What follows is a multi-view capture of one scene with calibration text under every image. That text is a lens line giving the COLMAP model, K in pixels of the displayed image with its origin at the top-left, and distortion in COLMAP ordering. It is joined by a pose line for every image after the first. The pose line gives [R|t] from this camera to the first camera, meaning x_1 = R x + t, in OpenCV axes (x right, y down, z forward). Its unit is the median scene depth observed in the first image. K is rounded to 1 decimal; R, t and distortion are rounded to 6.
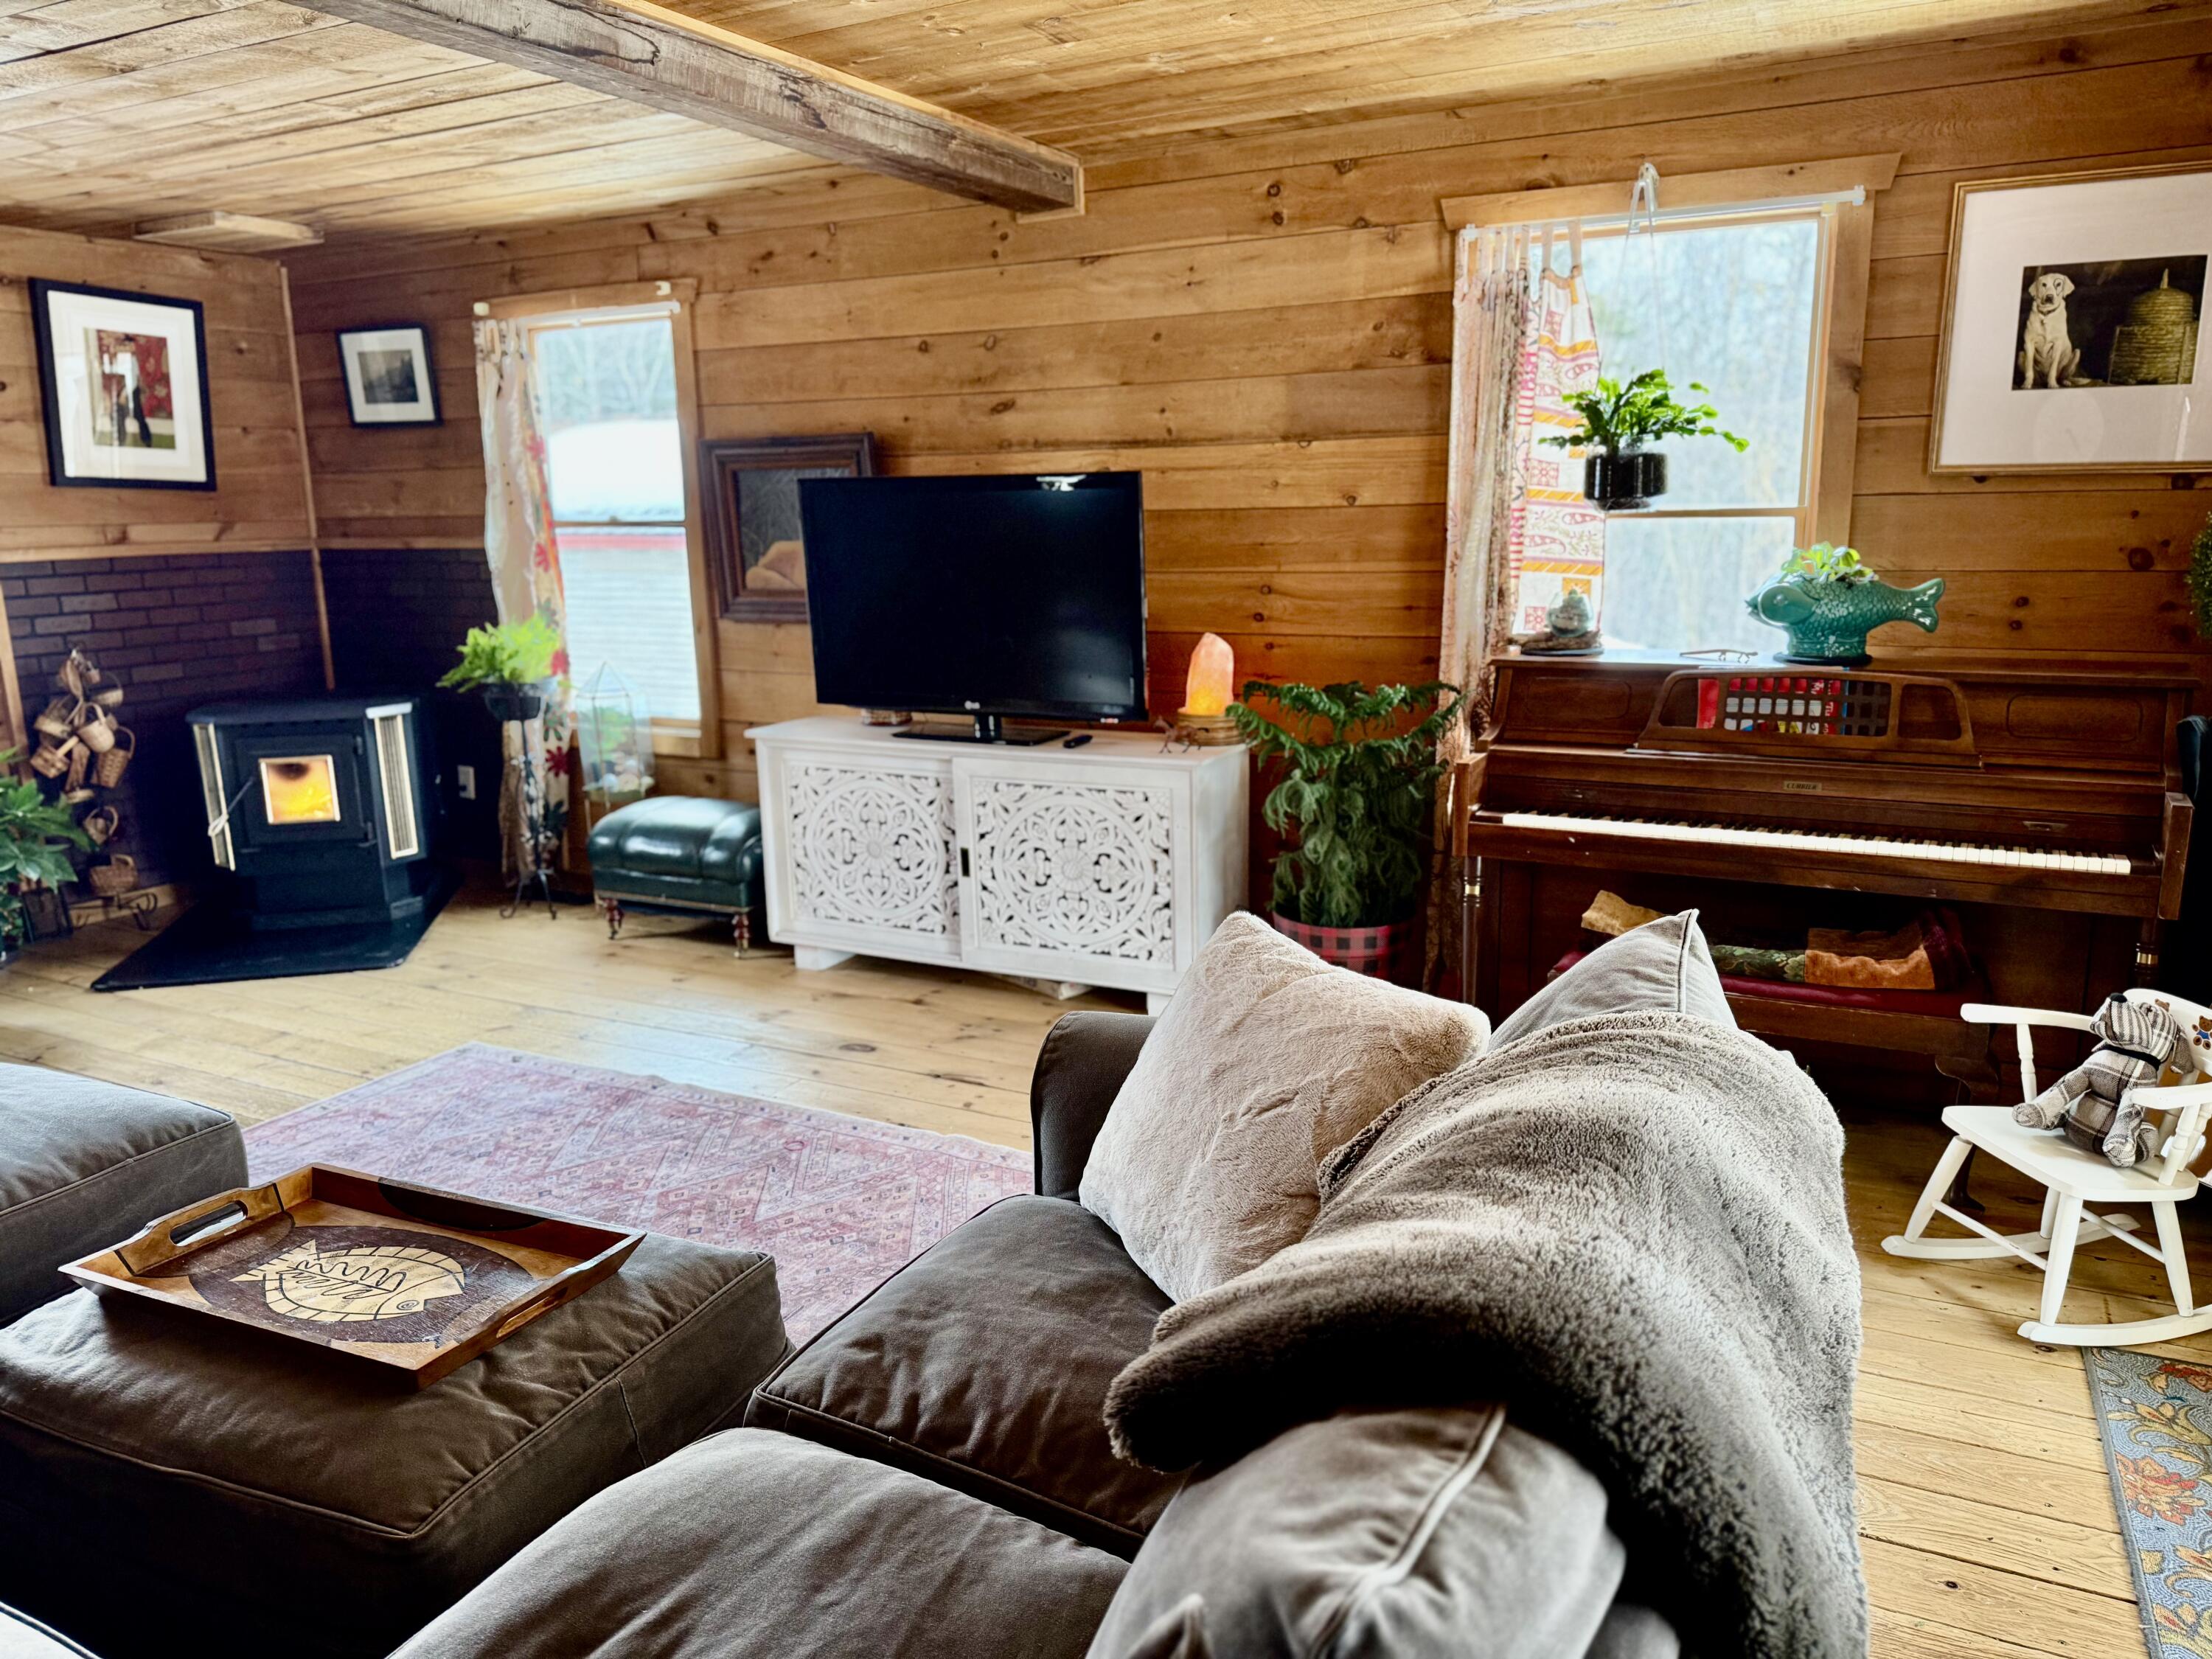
lens RADIAL K [[1541.3, 0, 1108.7], [0, 1541.3, 839.5], [0, 0, 1]] dist [0.098715, -0.156511]
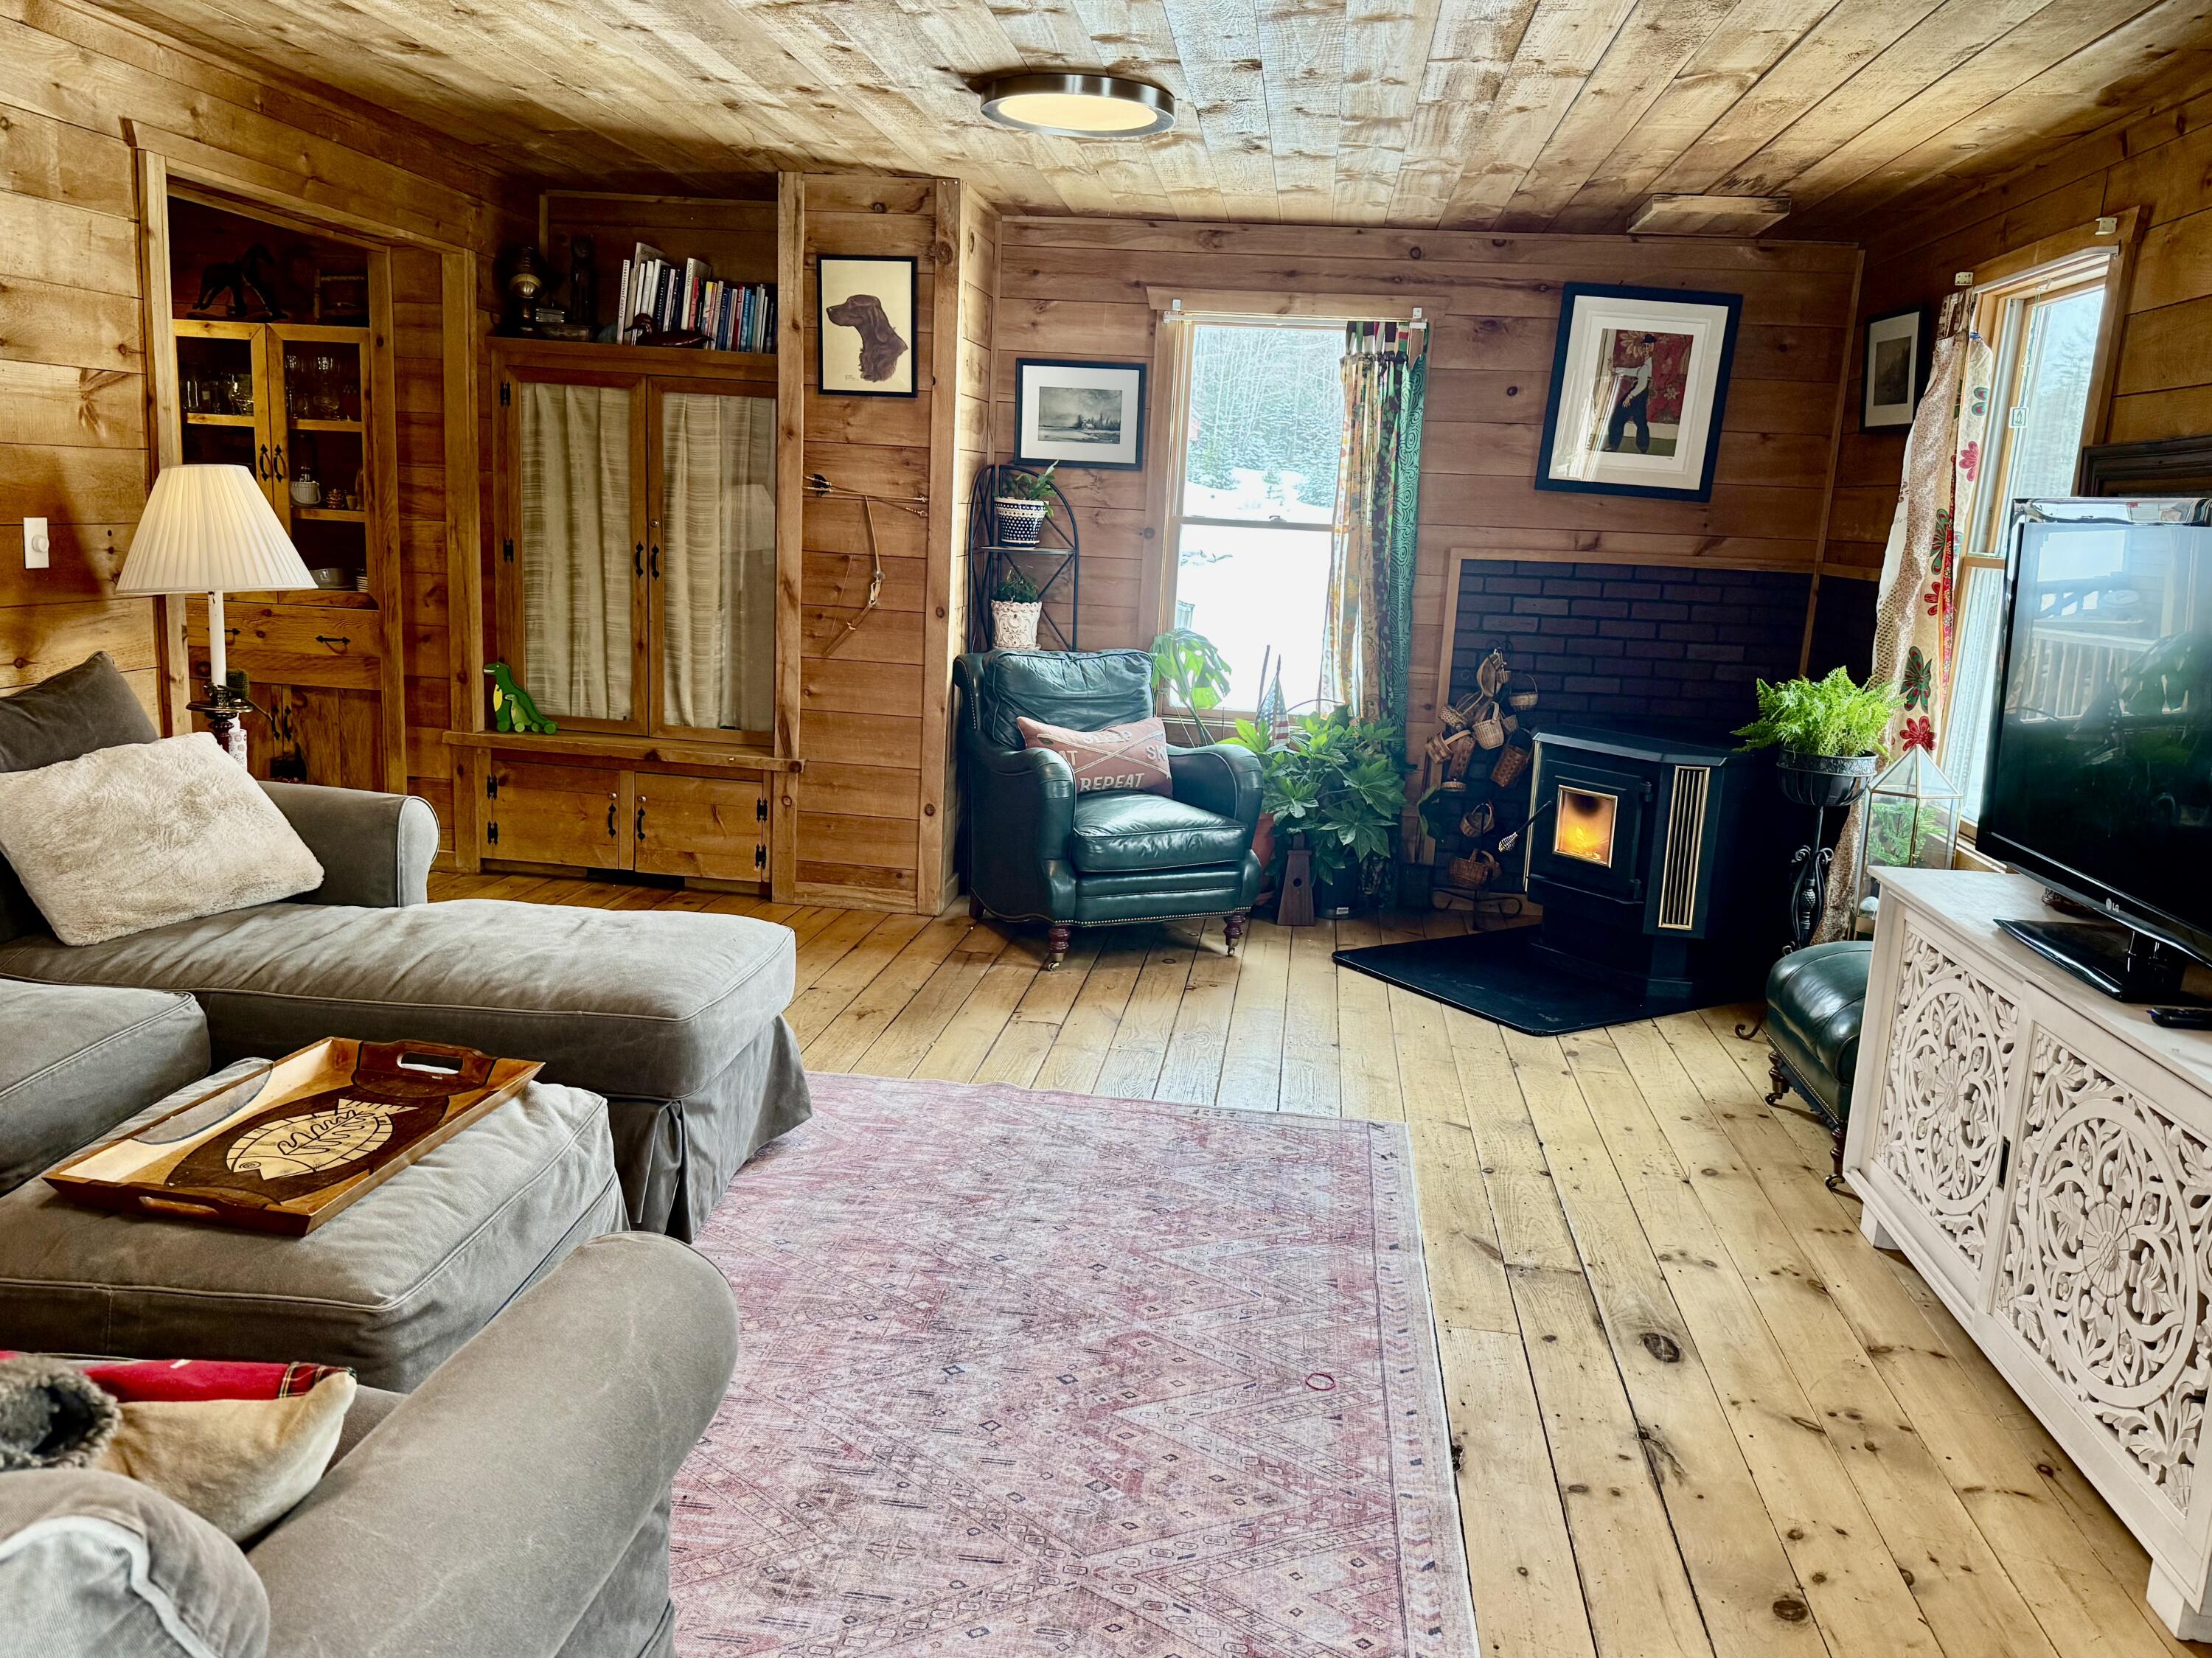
lens RADIAL K [[1678.3, 0, 1106.0], [0, 1678.3, 829.0], [0, 0, 1]] dist [0.110637, -0.194458]
pose [[0.338351, 0.209846, -0.917324, 0.285890], [-0.248321, 0.960176, 0.128057, -0.084209], [0.907665, 0.184462, 0.376986, 0.363097]]
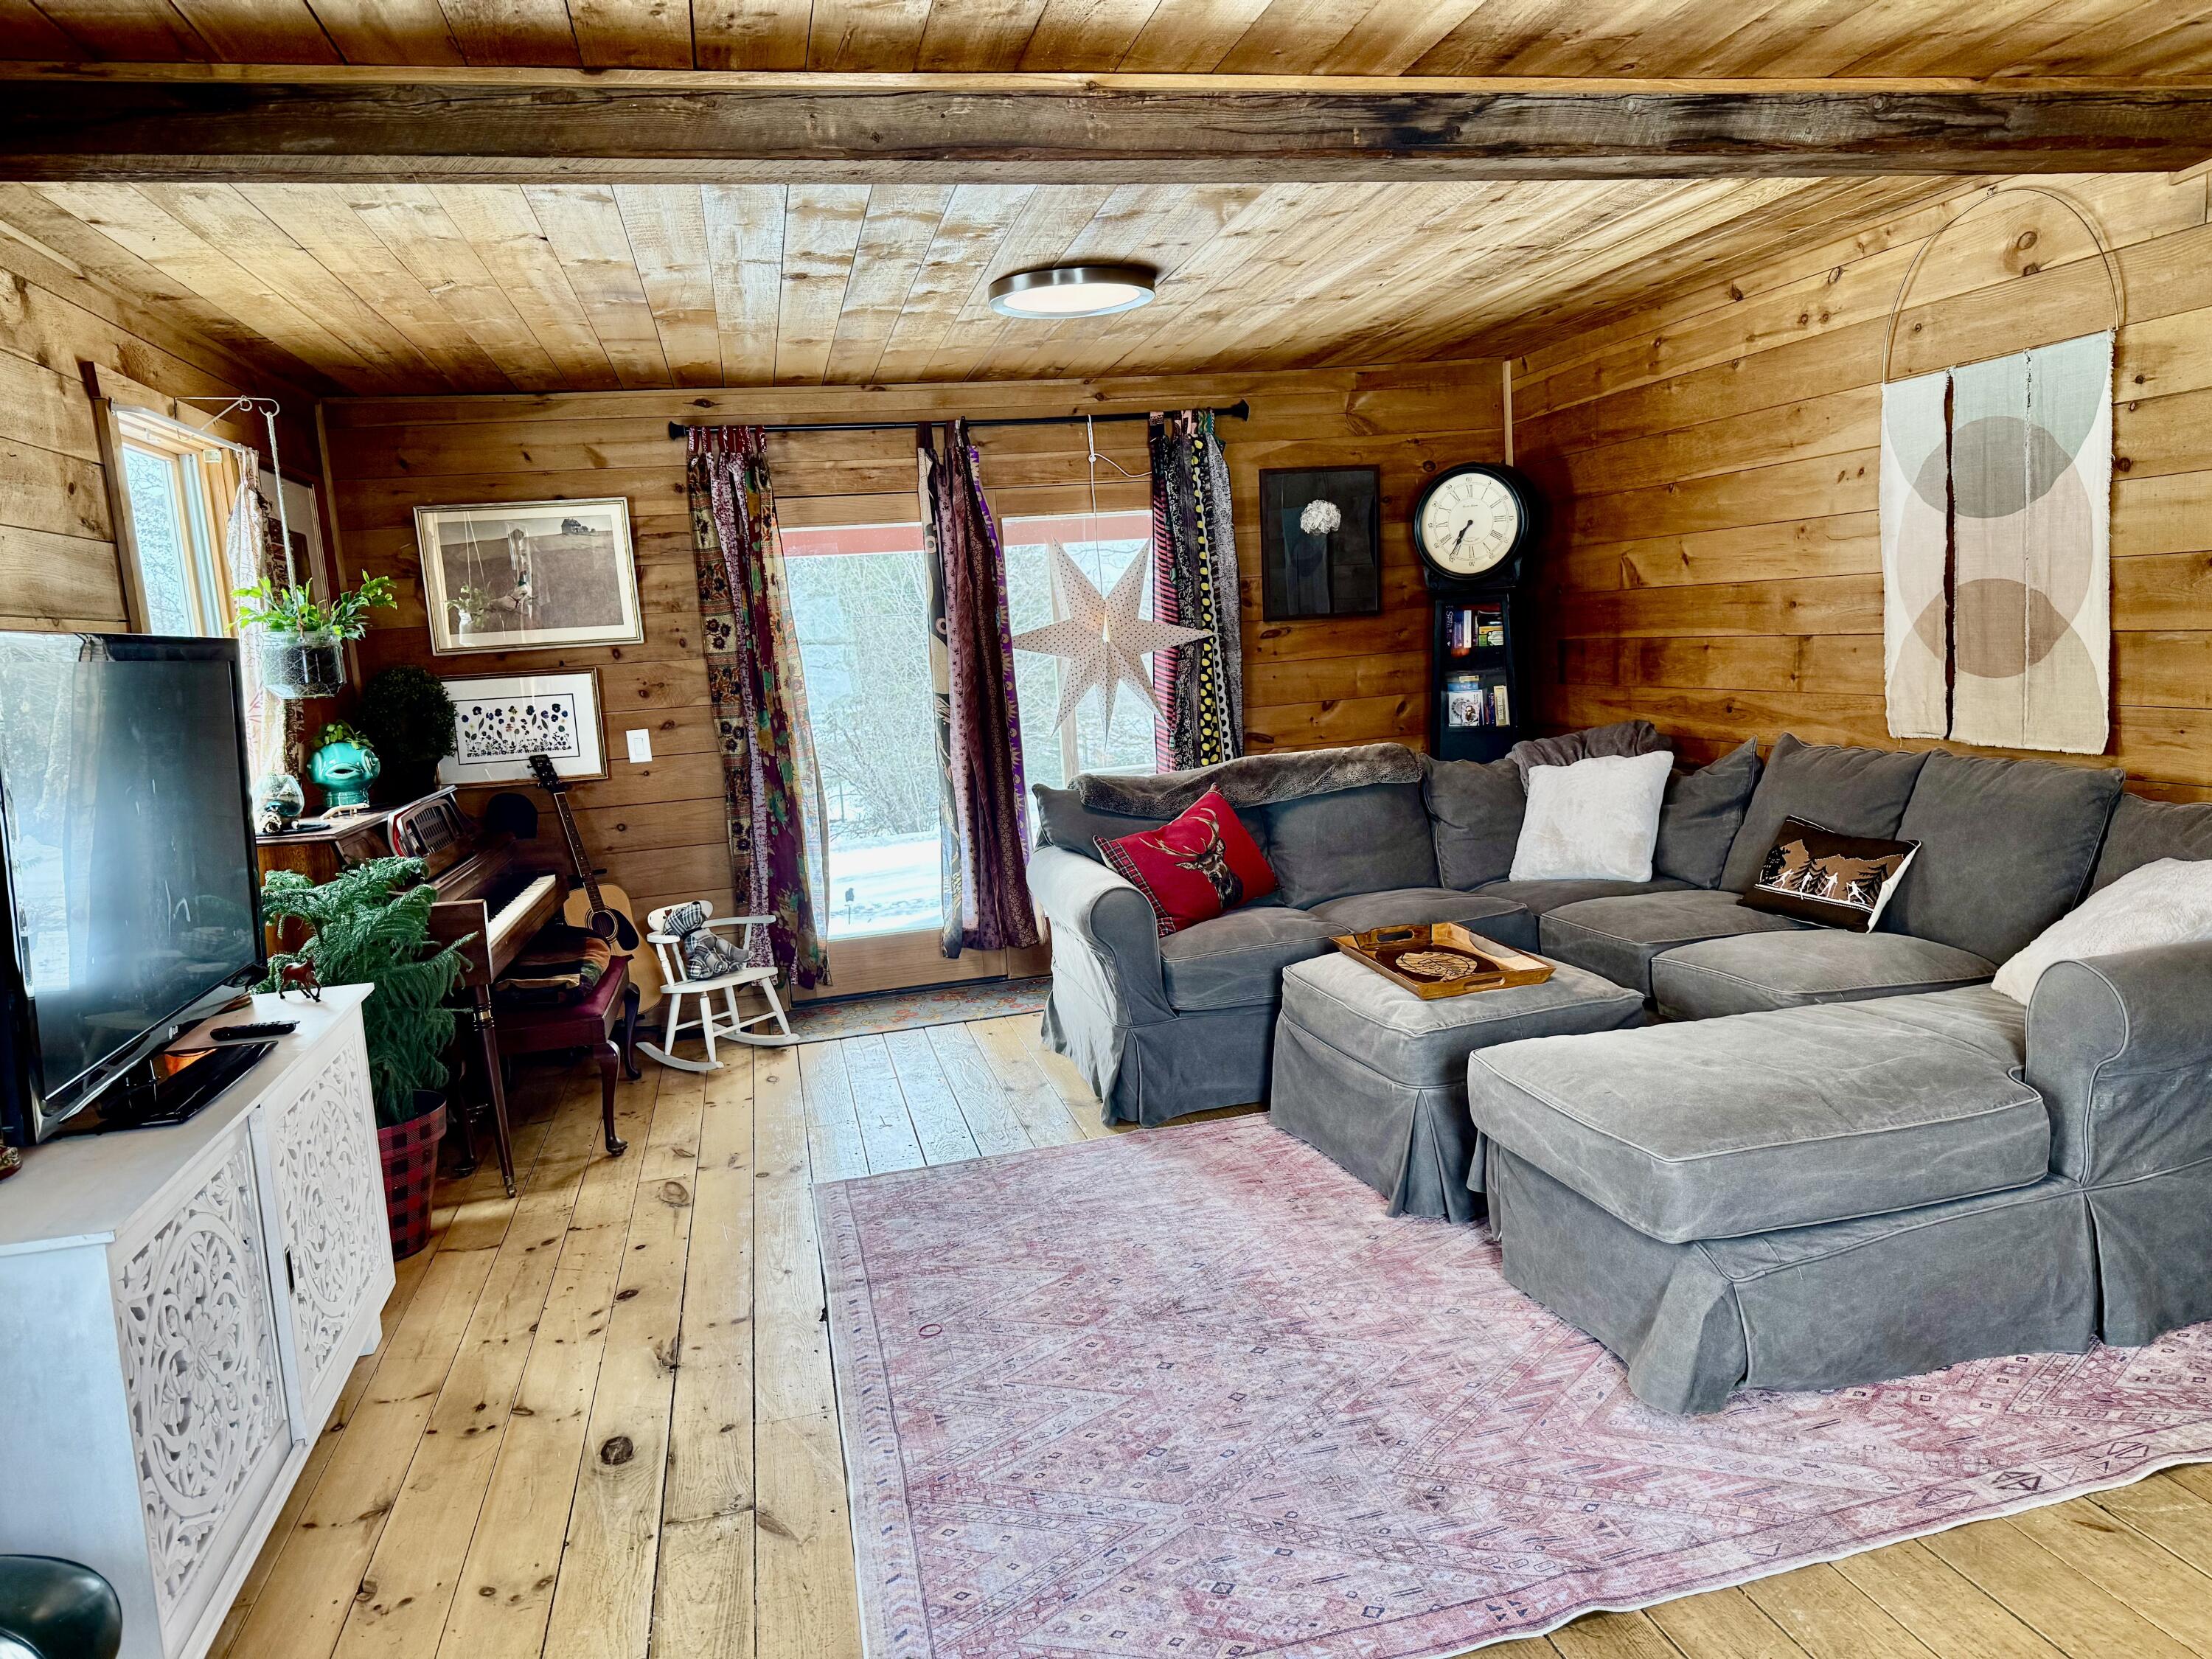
lens RADIAL K [[1541.3, 0, 1108.7], [0, 1541.3, 839.5], [0, 0, 1]] dist [0.098715, -0.156511]
pose [[-0.640879, -0.050224, 0.765997, -0.618764], [0.231035, 0.938972, 0.254863, -0.181829], [-0.732050, 0.340308, -0.590164, 0.884857]]
